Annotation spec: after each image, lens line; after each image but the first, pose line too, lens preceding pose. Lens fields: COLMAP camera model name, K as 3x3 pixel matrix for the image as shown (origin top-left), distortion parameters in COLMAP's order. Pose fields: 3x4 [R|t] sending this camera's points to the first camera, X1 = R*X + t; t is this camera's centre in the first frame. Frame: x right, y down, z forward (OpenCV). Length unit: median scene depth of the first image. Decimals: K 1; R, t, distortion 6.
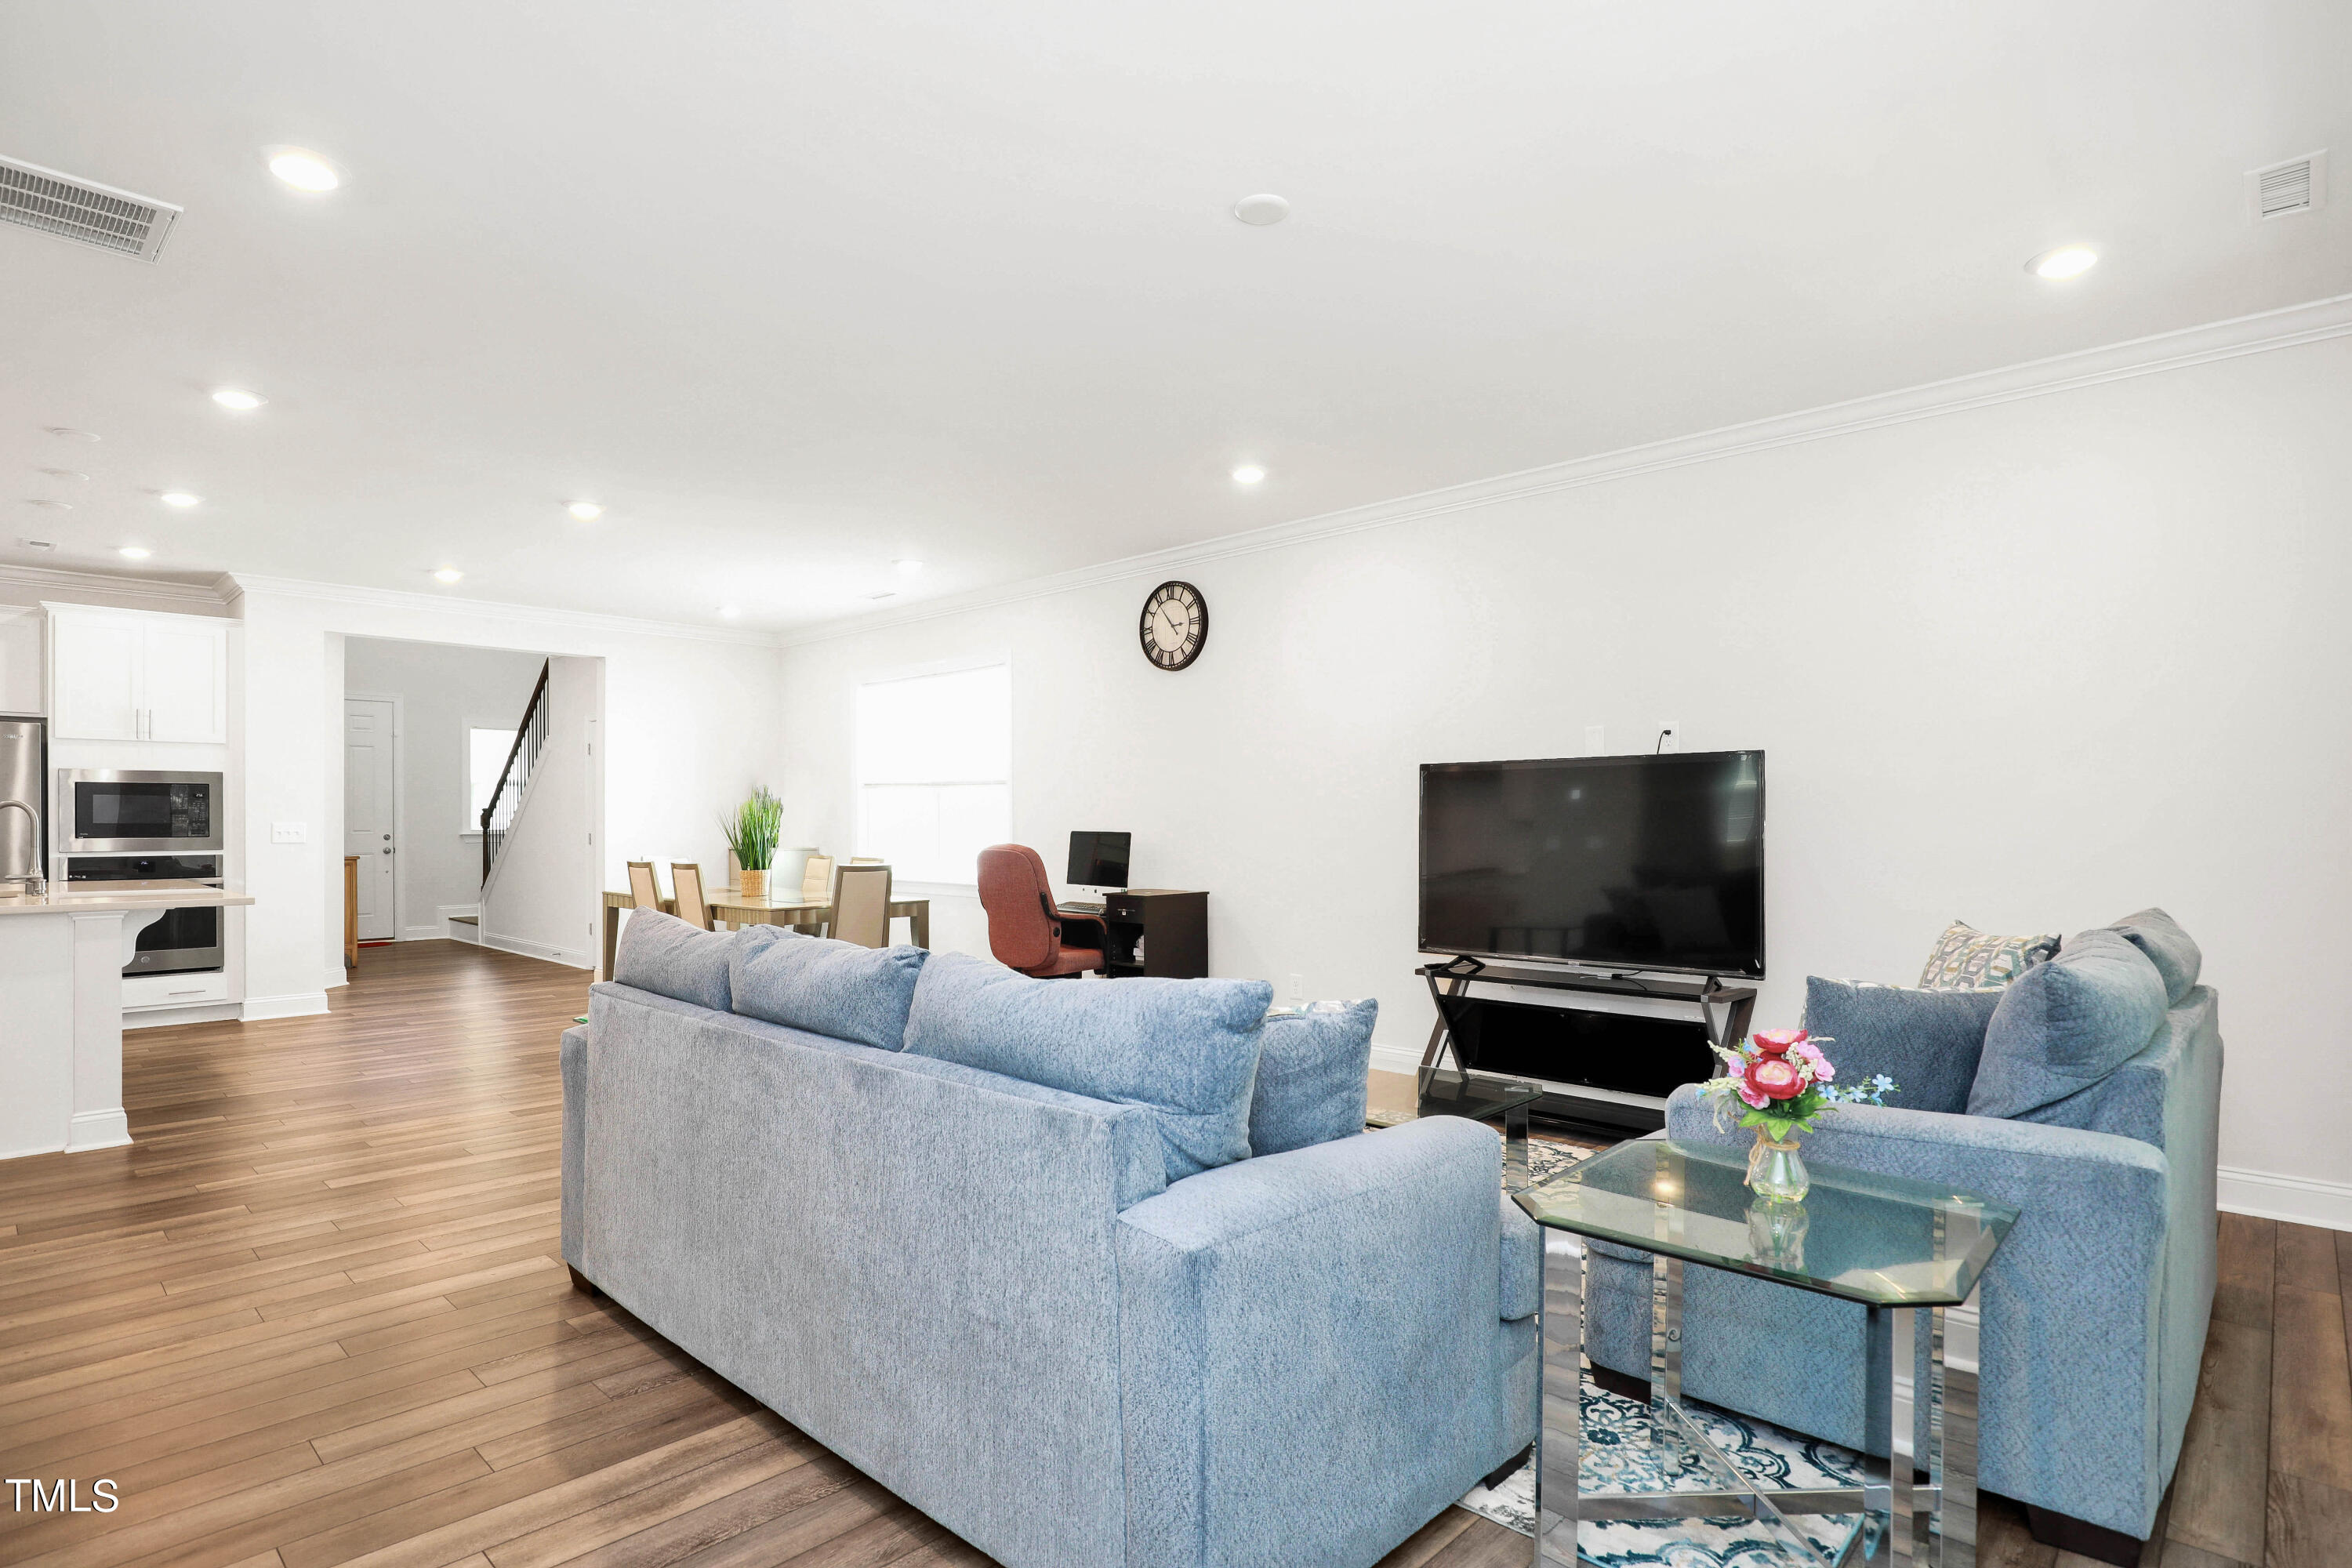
lens RADIAL K [[1194.4, 0, 1186.4], [0, 1194.4, 827.3], [0, 0, 1]] dist [-0.030183, 0.006141]
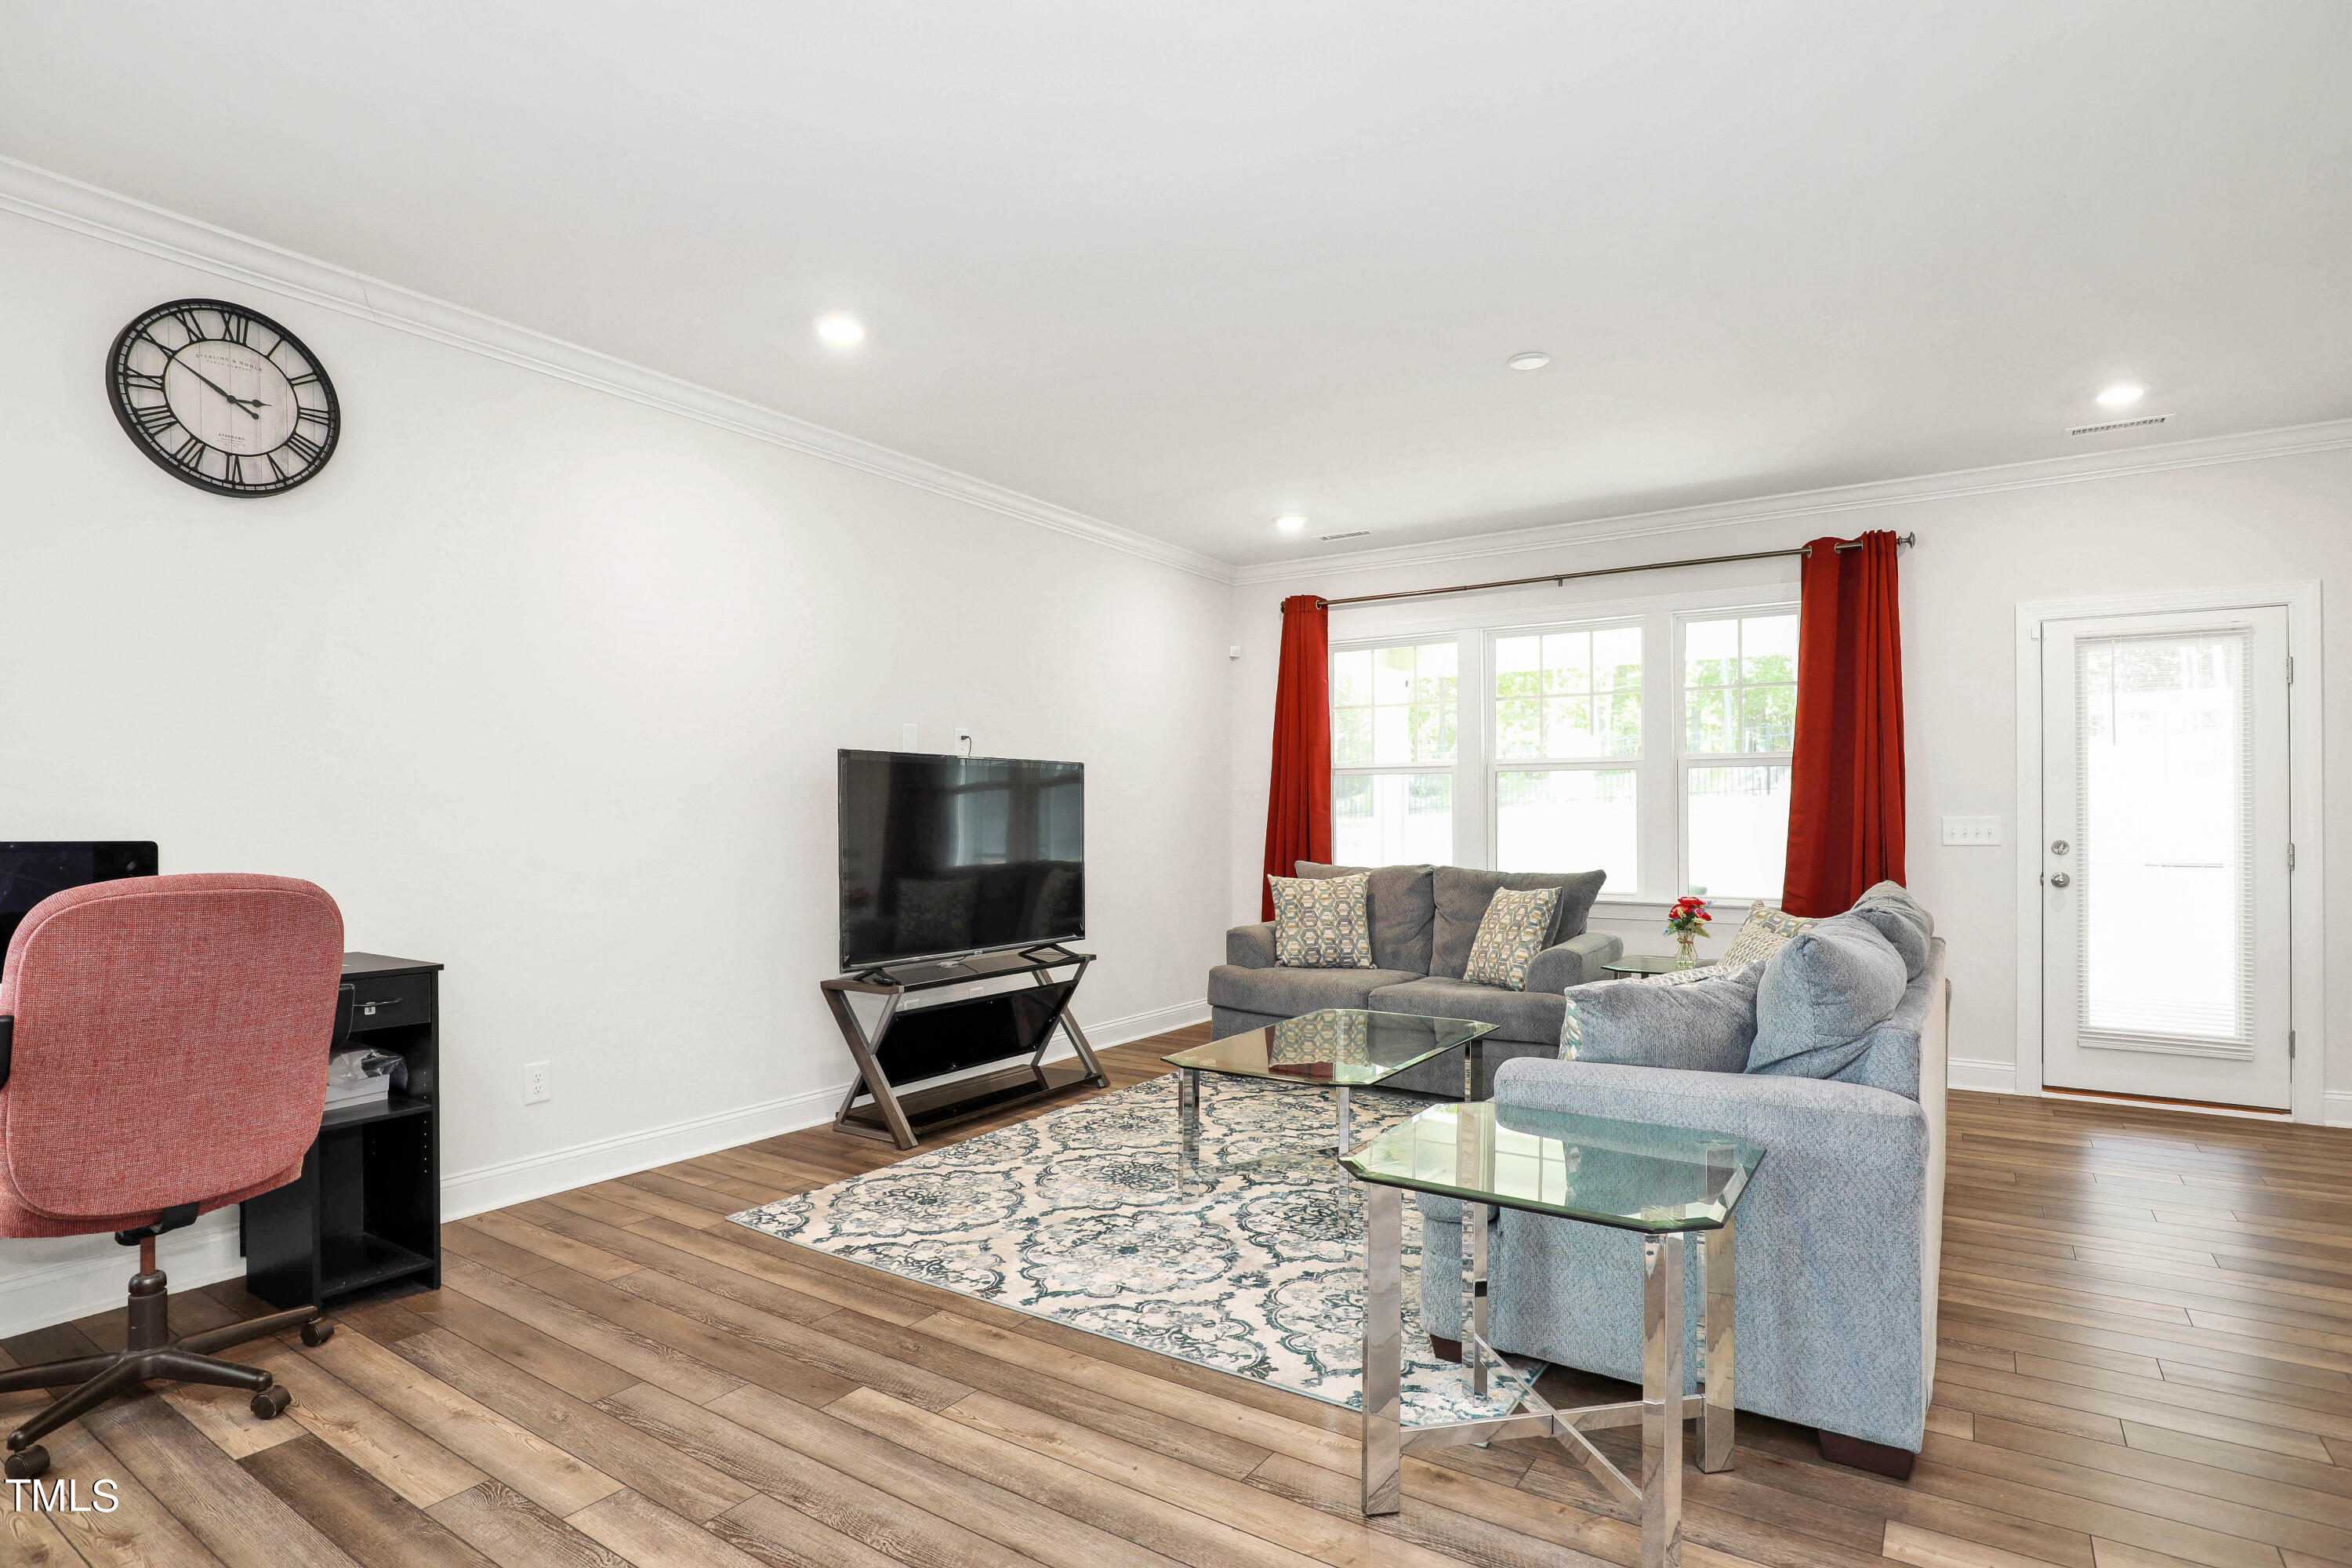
lens RADIAL K [[1194.4, 0, 1178.5], [0, 1194.4, 798.9], [0, 0, 1]] dist [-0.030183, 0.006141]
pose [[-0.165931, 0.016793, 0.985994, -0.522101], [0.004945, 0.999857, -0.016197, -0.002408], [-0.986125, 0.002189, -0.165990, 0.704649]]
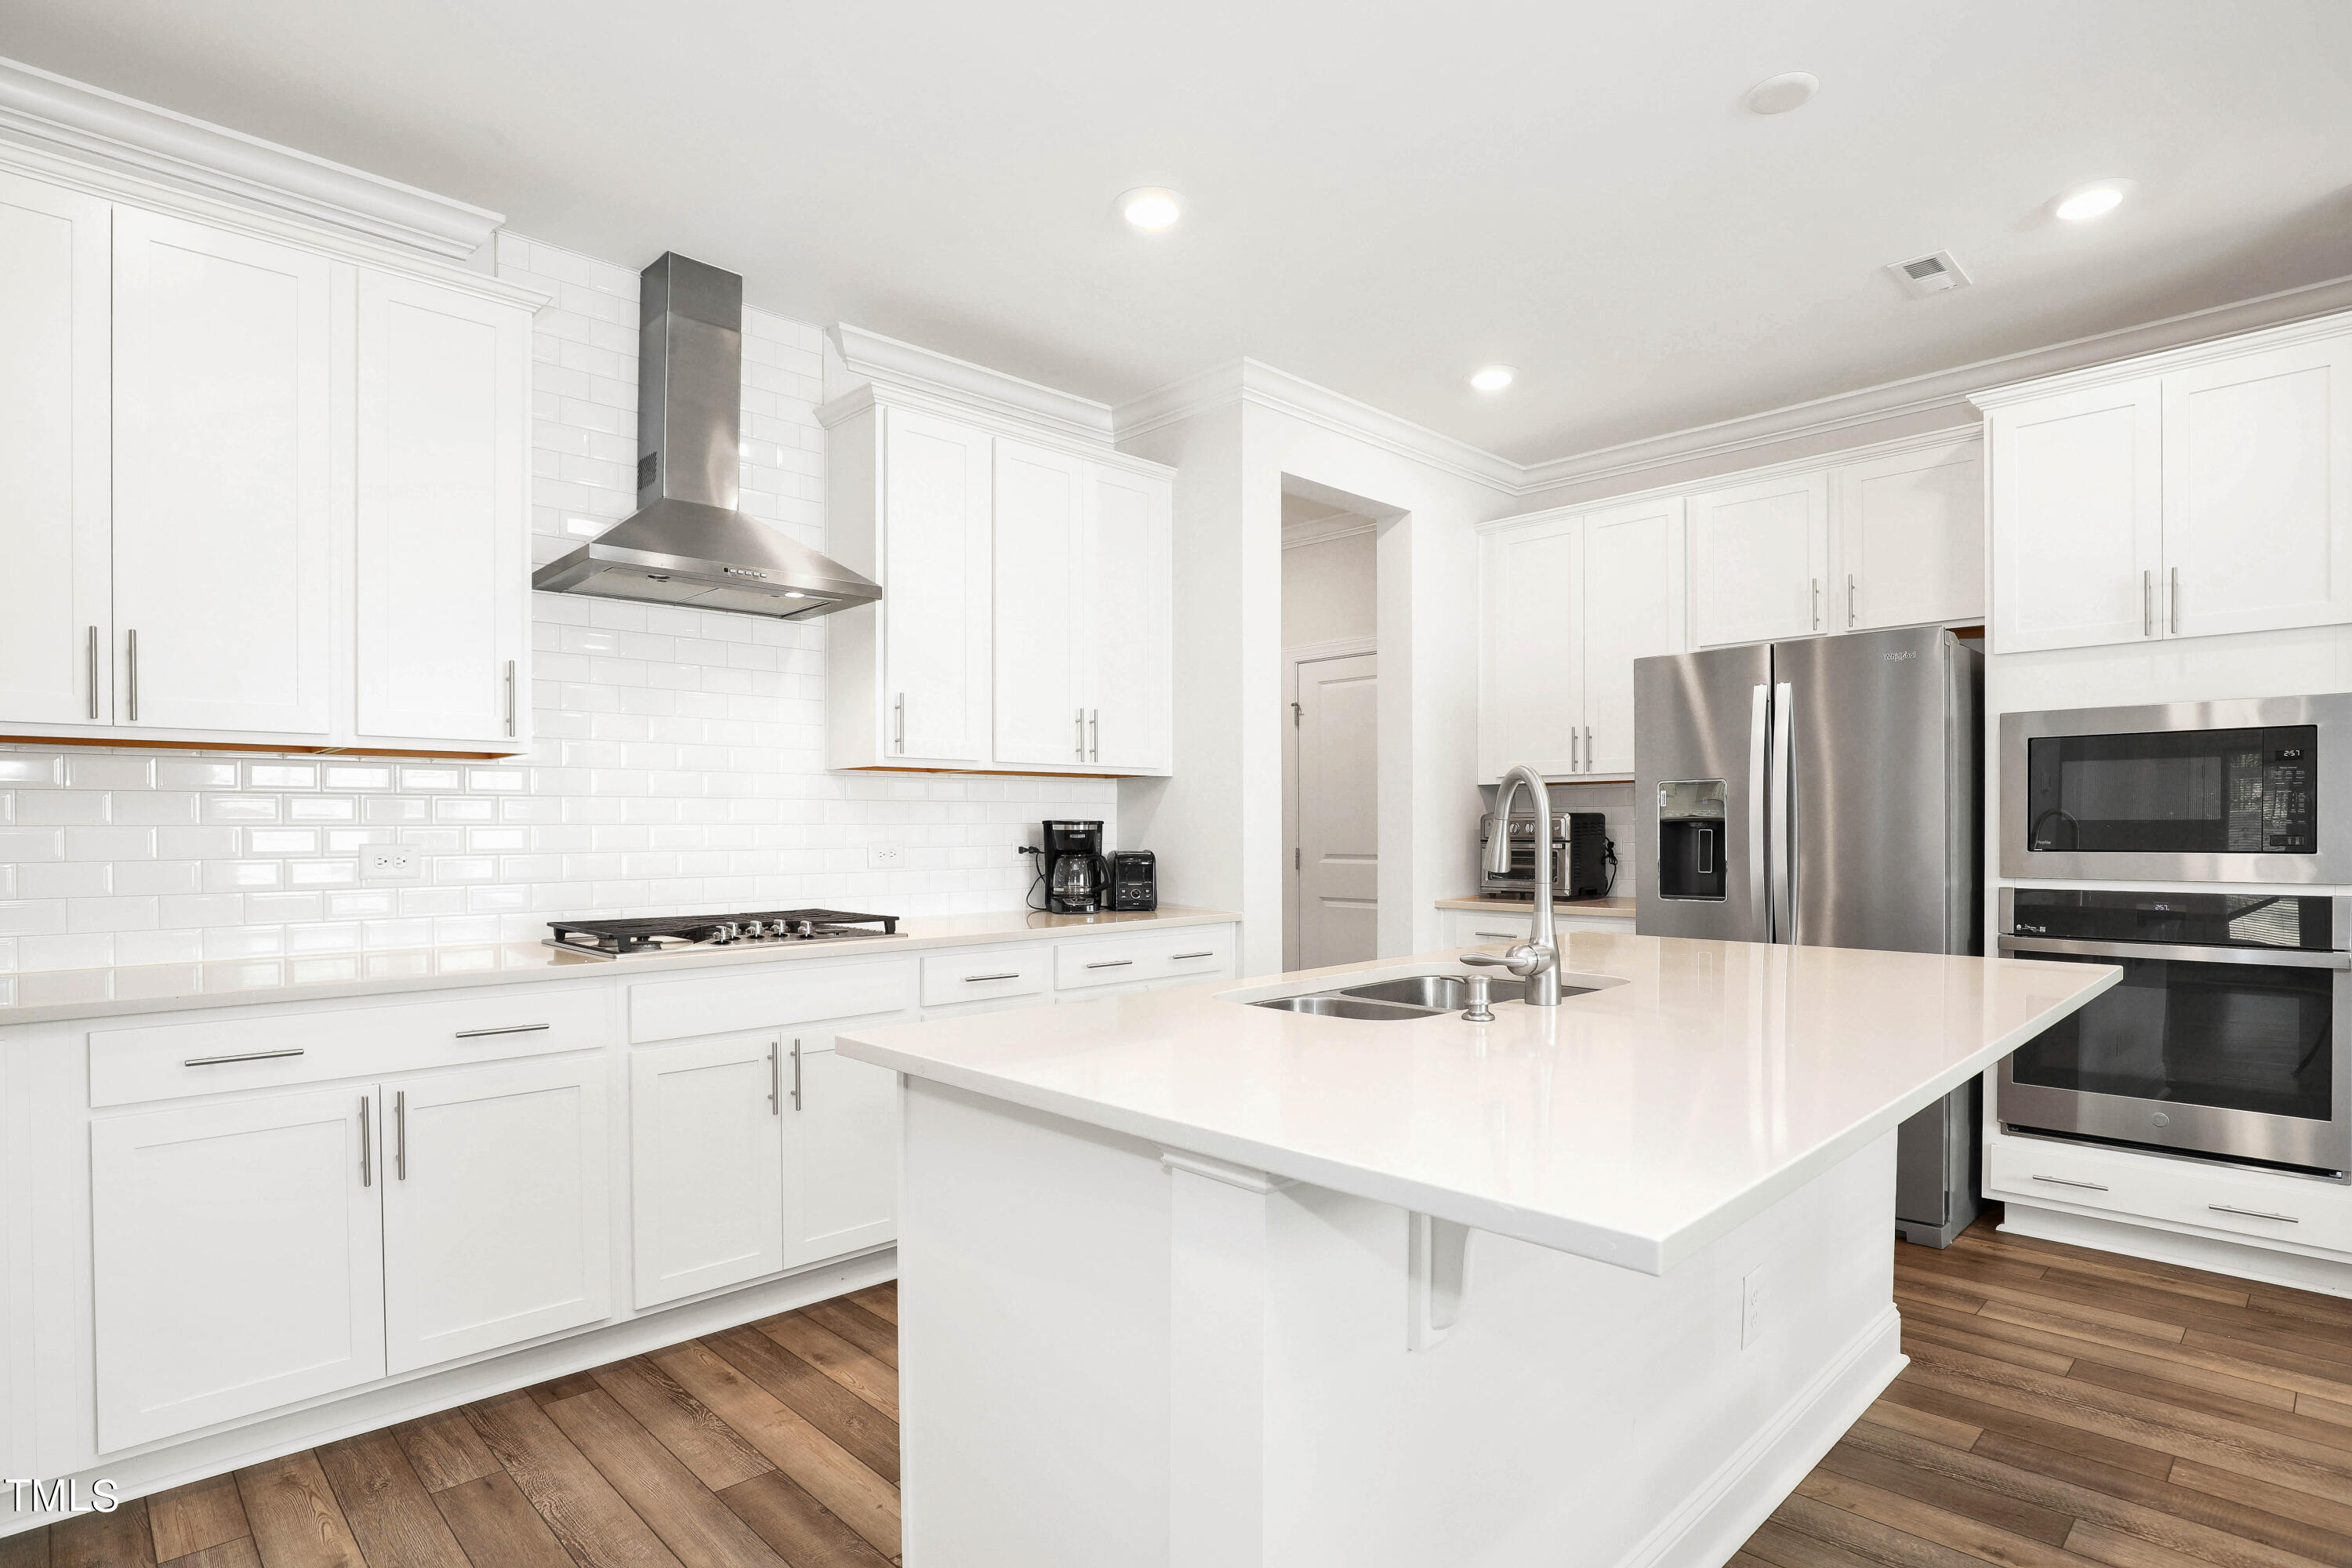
lens RADIAL K [[1194.4, 0, 1170.2], [0, 1194.4, 843.3], [0, 0, 1]] dist [-0.030183, 0.006141]
pose [[-0.043230, 0.015562, -0.998944, -0.427773], [0.000558, 0.999879, 0.015552, -0.001904], [0.999065, 0.000115, -0.043233, 0.648428]]
